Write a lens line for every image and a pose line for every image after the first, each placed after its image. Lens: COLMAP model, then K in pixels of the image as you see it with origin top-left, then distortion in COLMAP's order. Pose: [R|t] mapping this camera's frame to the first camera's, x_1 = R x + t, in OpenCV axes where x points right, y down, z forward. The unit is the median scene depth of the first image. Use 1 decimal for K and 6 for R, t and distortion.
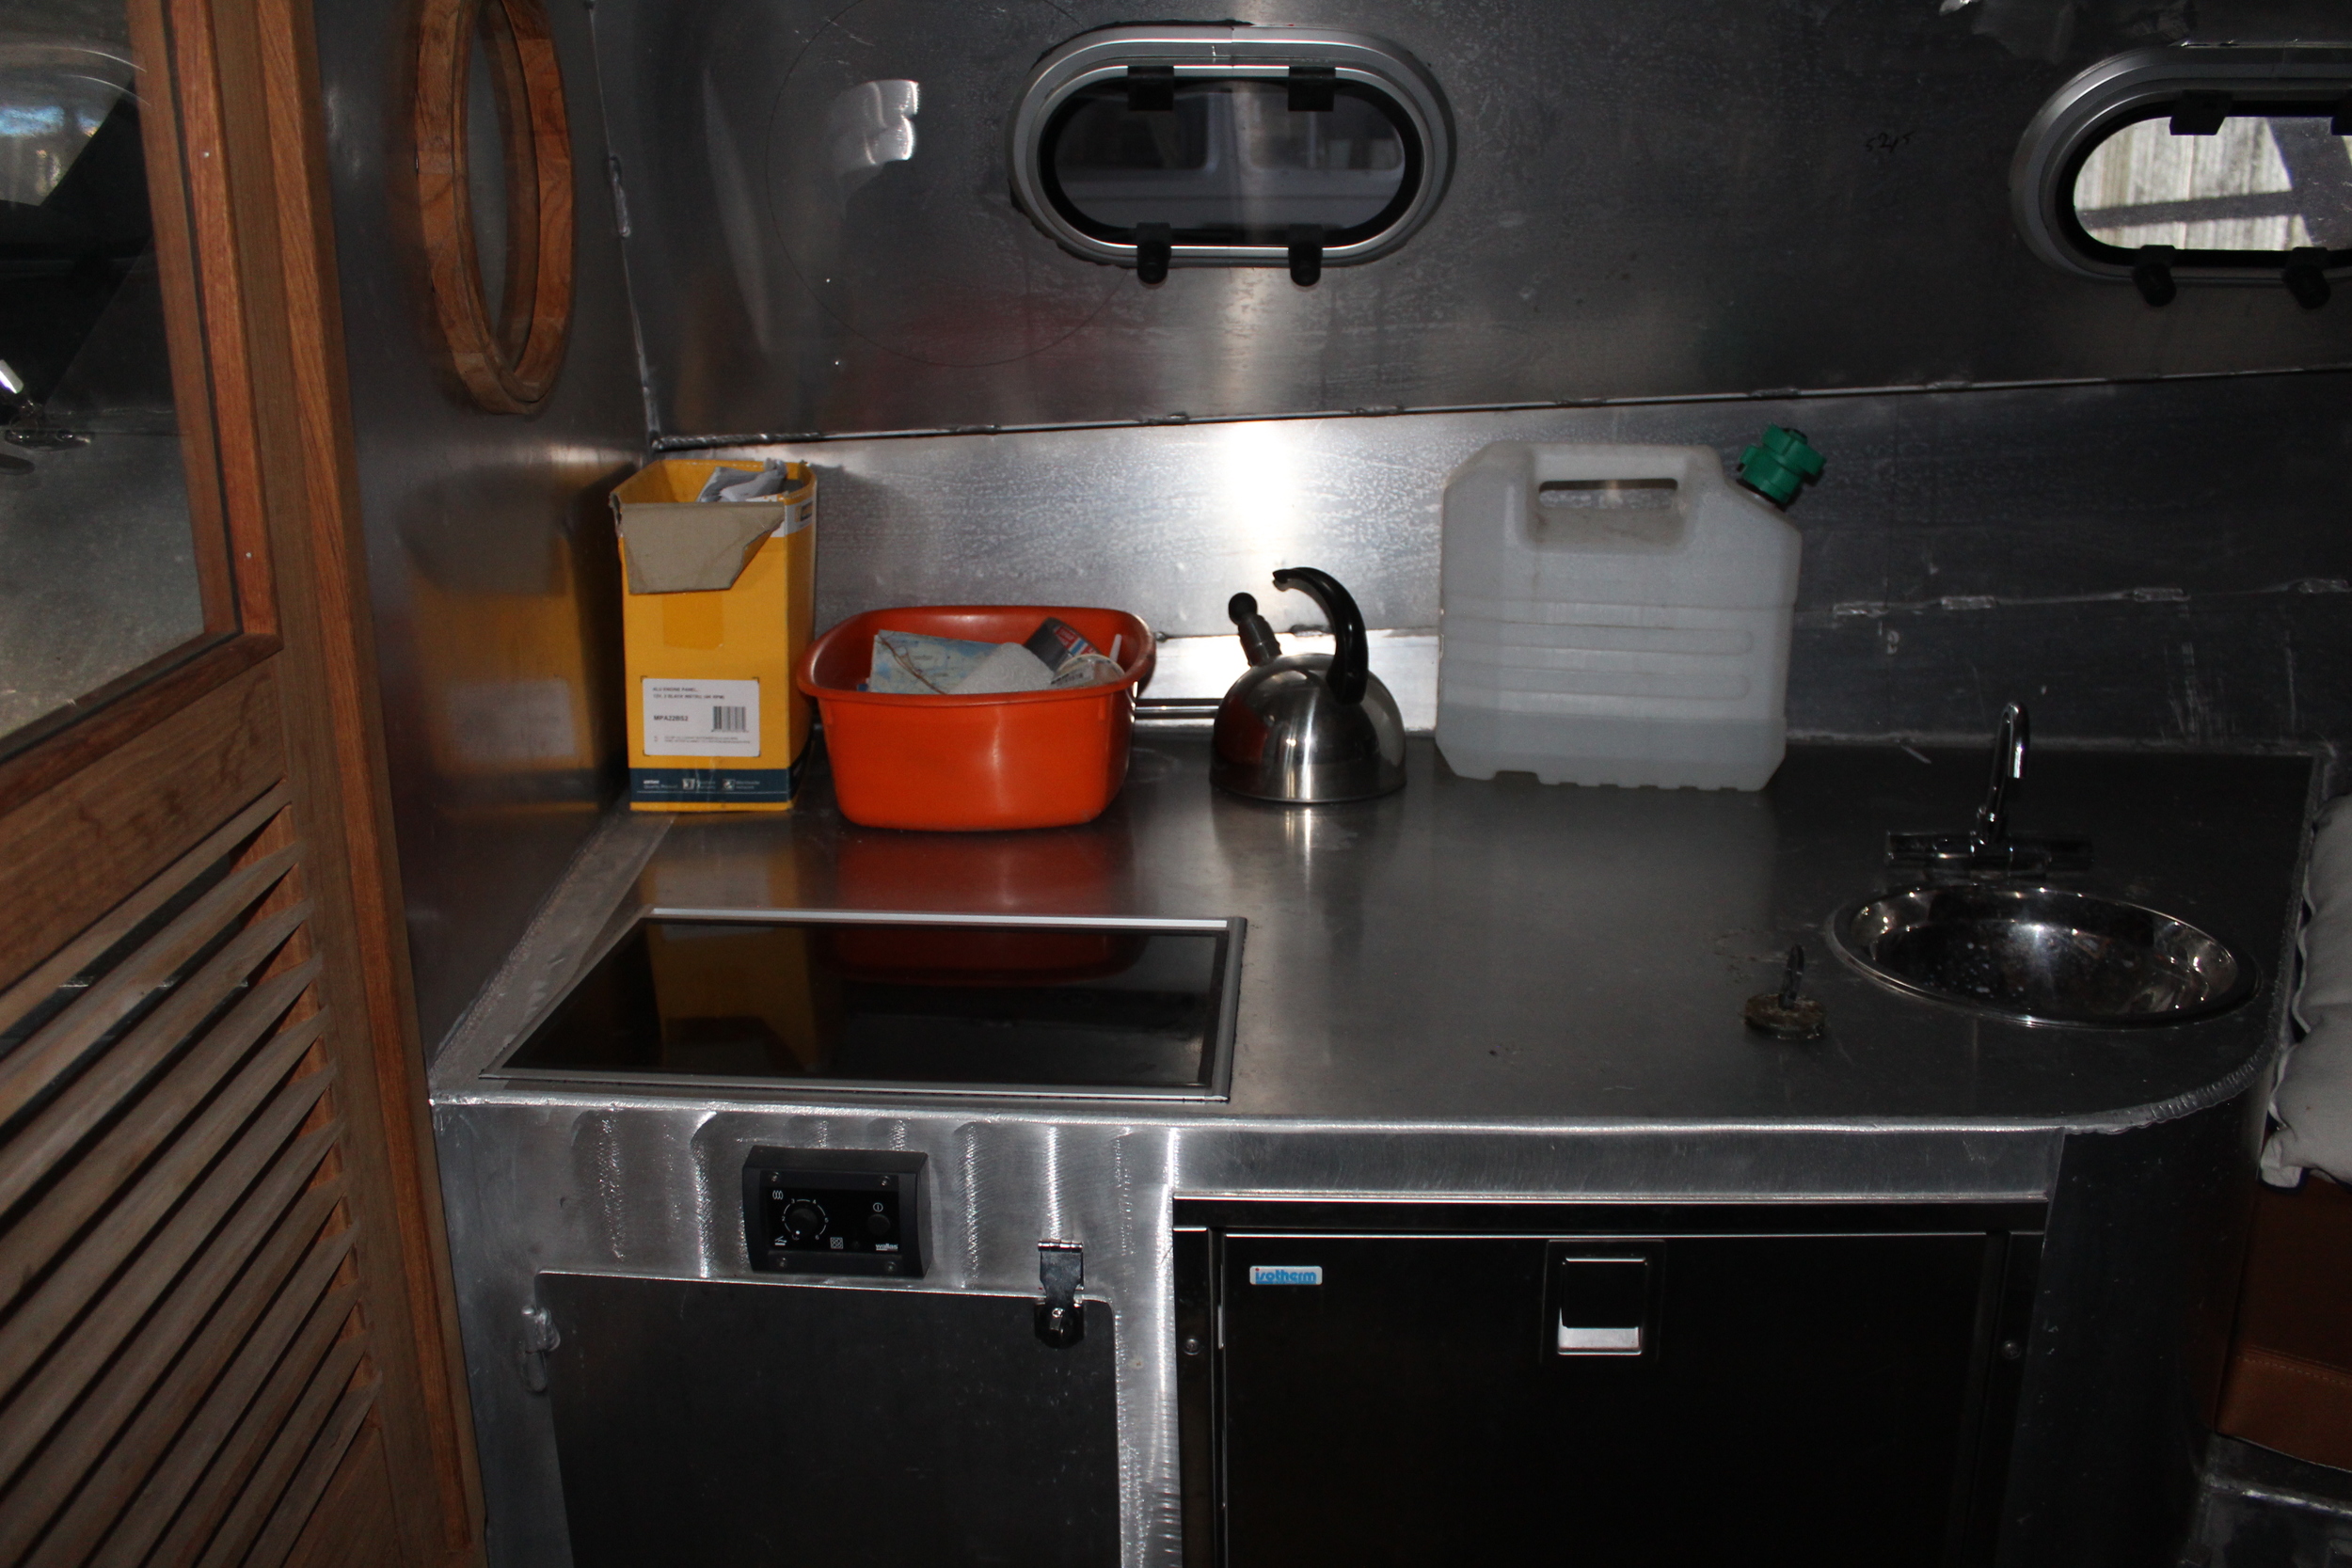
lens RADIAL K [[1946.0, 0, 1178.4], [0, 1946.0, 761.1], [0, 0, 1]] dist [-0.137531, 0.114536]
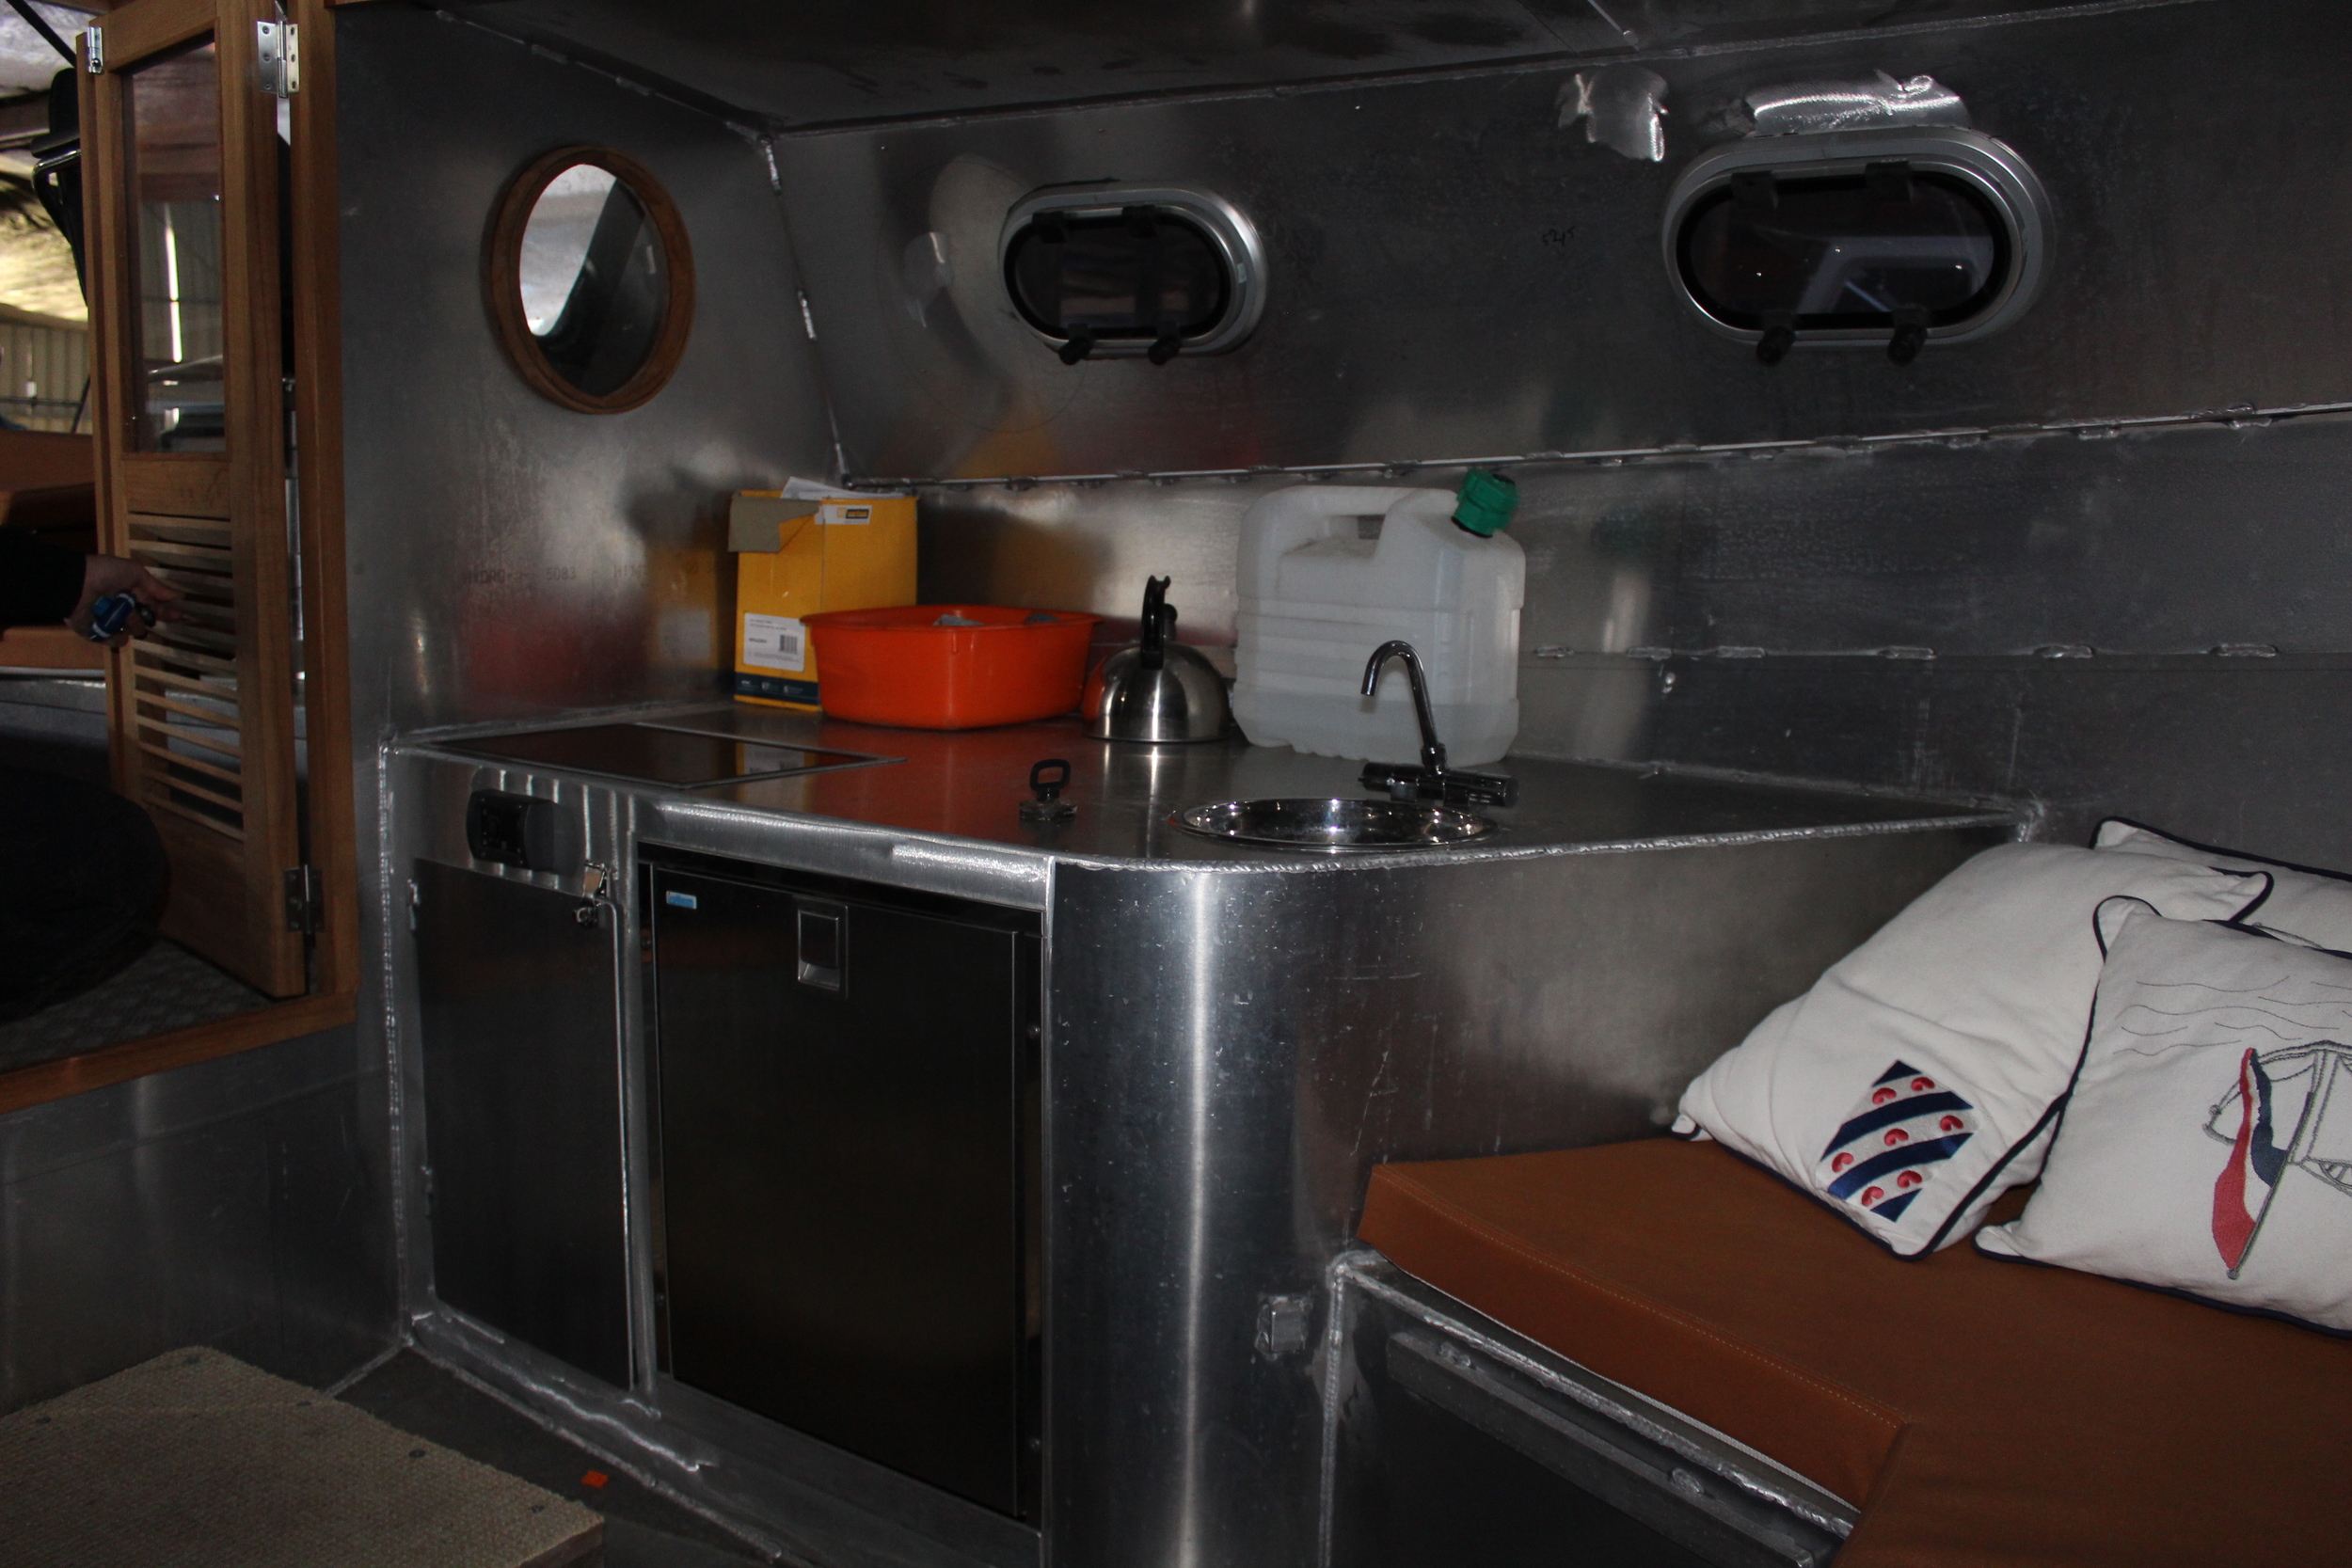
lens RADIAL K [[1946.0, 0, 1178.4], [0, 1946.0, 761.1], [0, 0, 1]] dist [-0.137531, 0.114536]
pose [[0.839574, 0.096000, -0.534697, 0.824685], [-0.173262, 0.980179, -0.096071, 0.156889], [0.514875, 0.173301, 0.839565, -0.097469]]
